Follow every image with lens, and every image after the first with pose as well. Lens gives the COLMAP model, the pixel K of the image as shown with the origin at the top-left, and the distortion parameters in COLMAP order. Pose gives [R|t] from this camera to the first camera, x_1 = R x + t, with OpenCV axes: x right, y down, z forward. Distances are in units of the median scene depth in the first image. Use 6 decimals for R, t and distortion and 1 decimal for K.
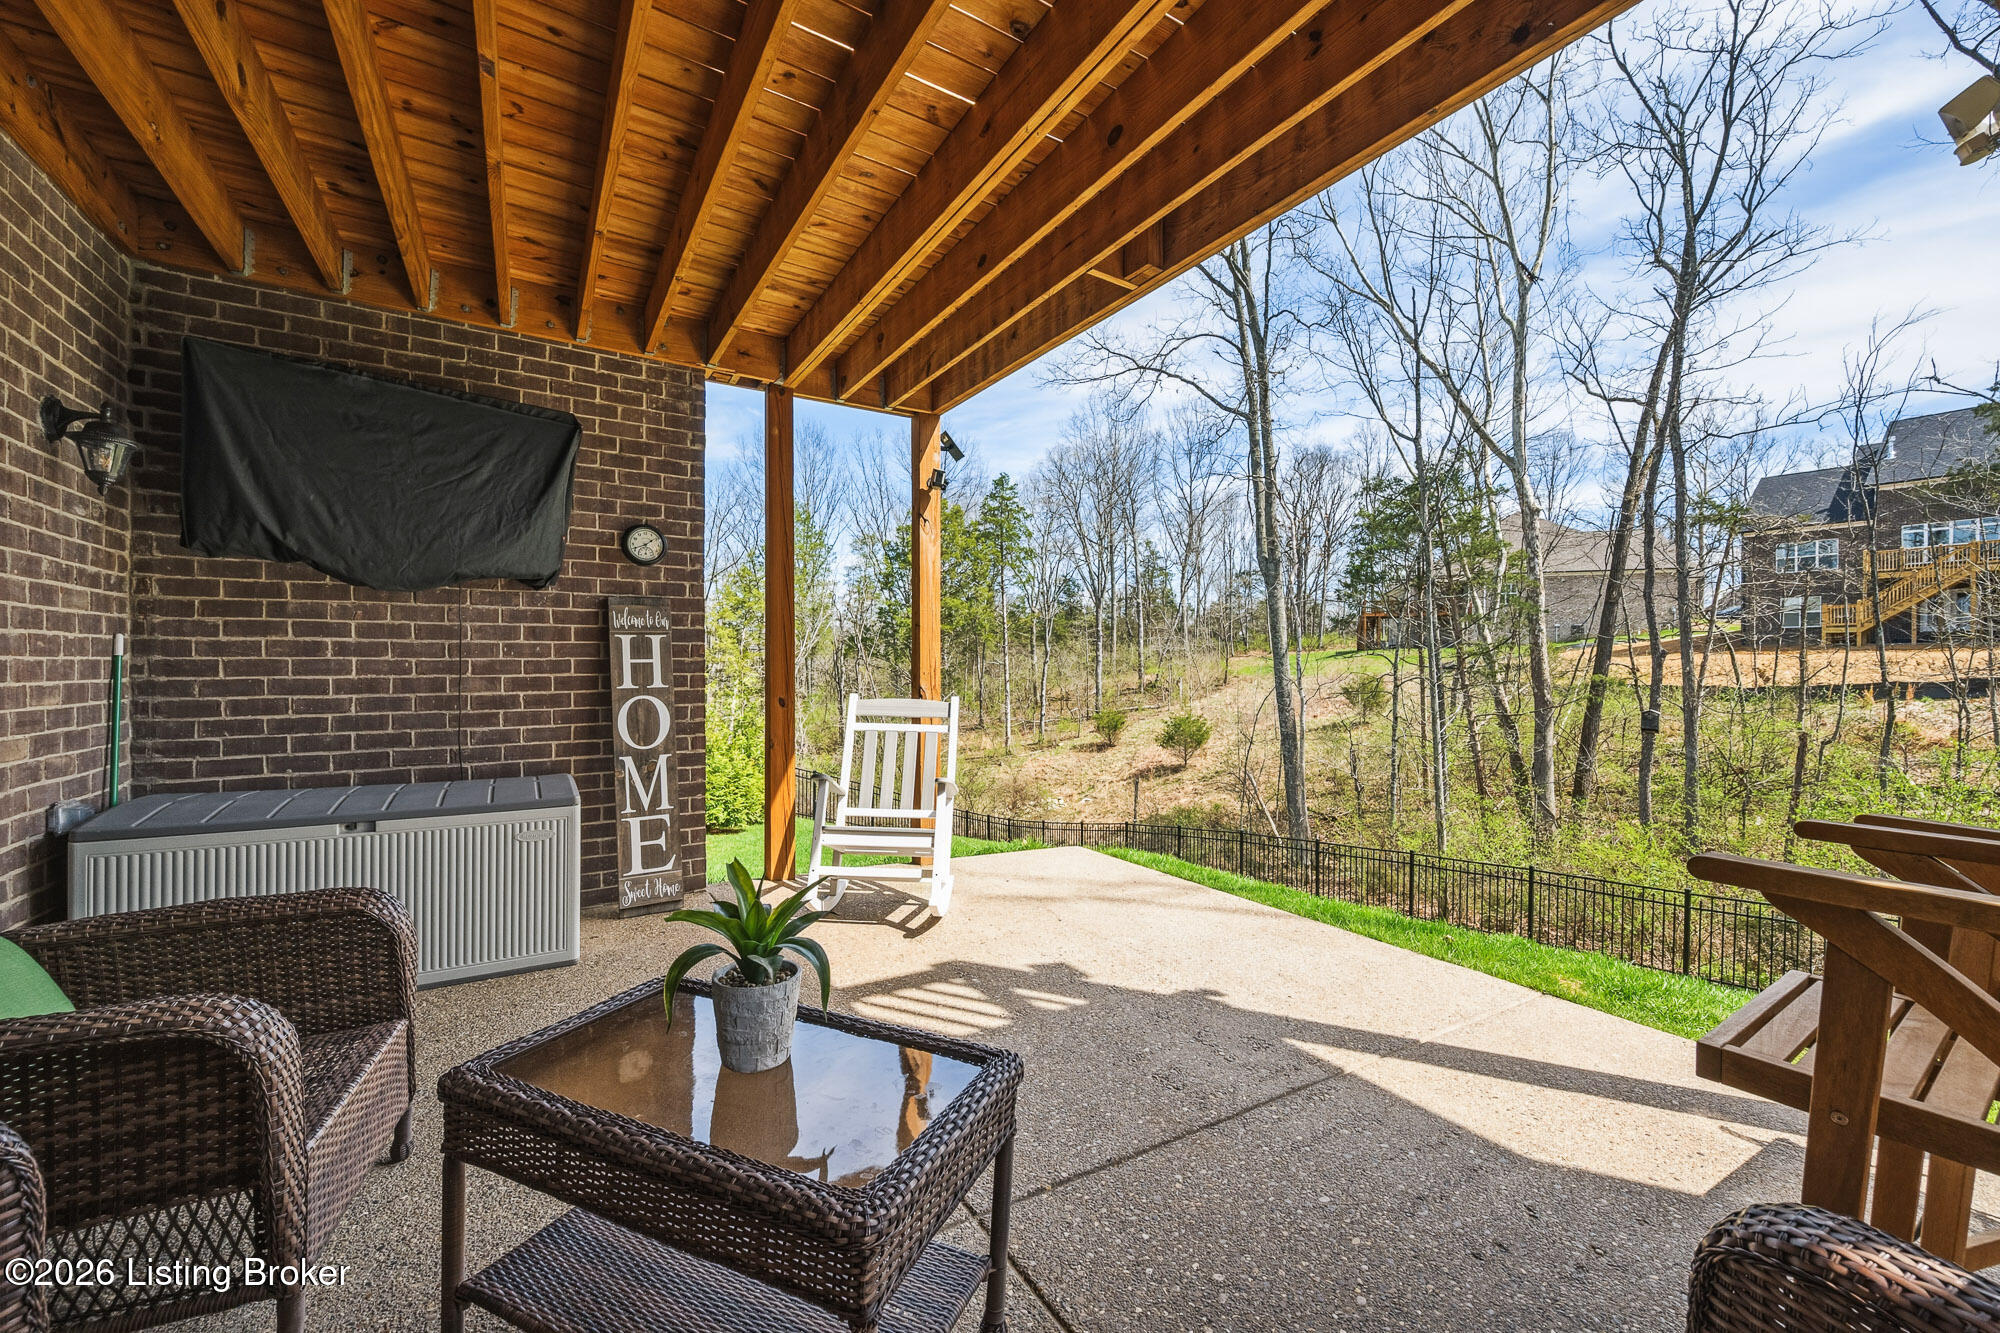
lens RADIAL K [[782.2, 0, 1006.6], [0, 782.2, 662.8], [0, 0, 1]] dist [-0.004142, 0.000196]
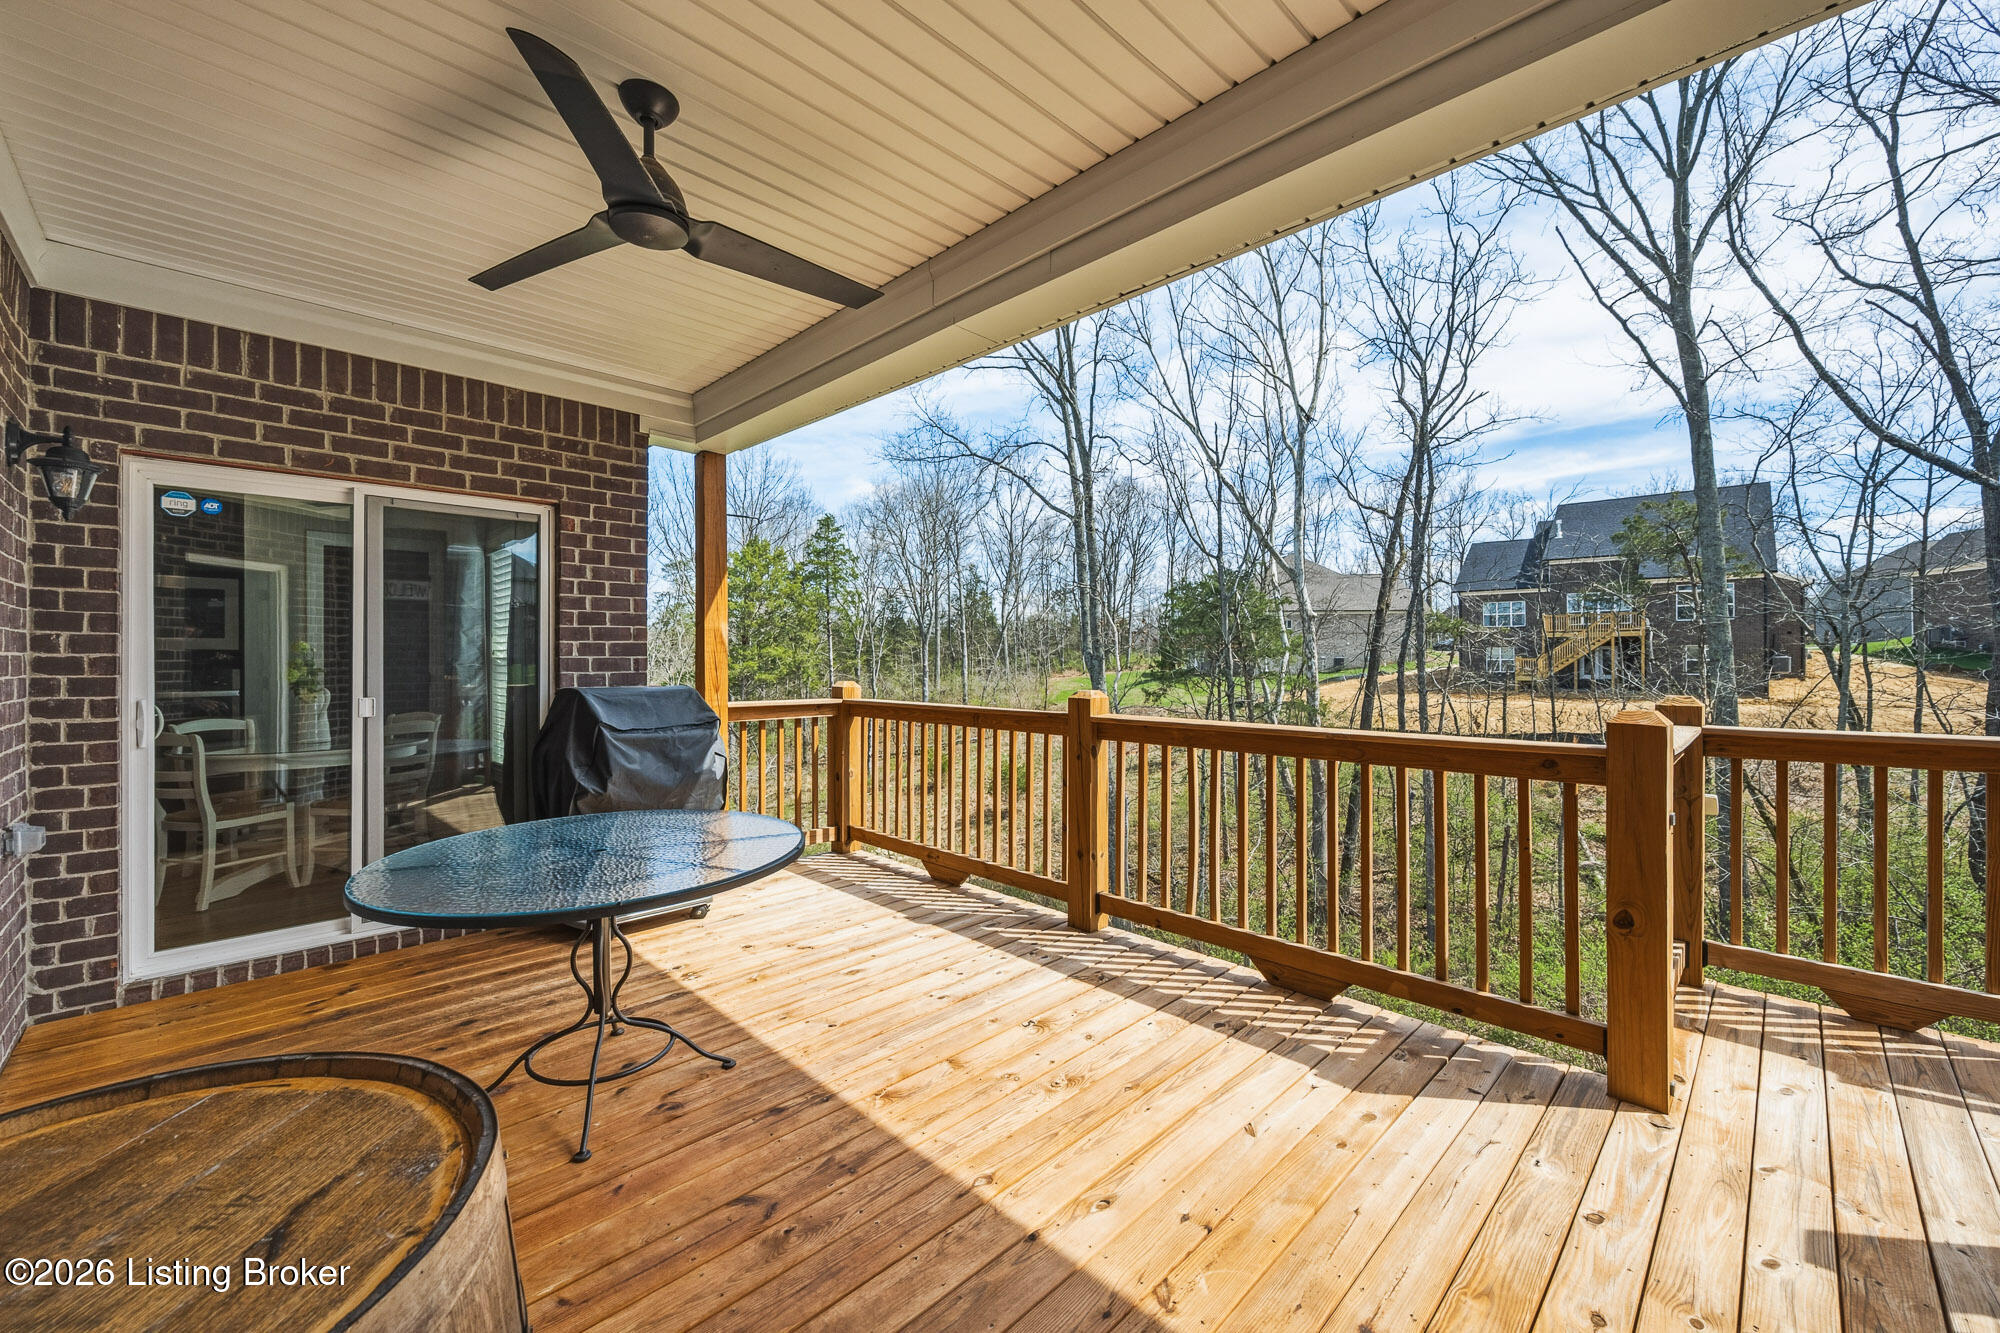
lens RADIAL K [[782.2, 0, 1016.7], [0, 782.2, 656.0], [0, 0, 1]] dist [-0.004142, 0.000196]
pose [[0.971027, 0.002335, 0.238959, -0.023028], [0.001174, 0.999894, -0.014542, -0.113593], [-0.238968, 0.014401, 0.970921, -0.017927]]
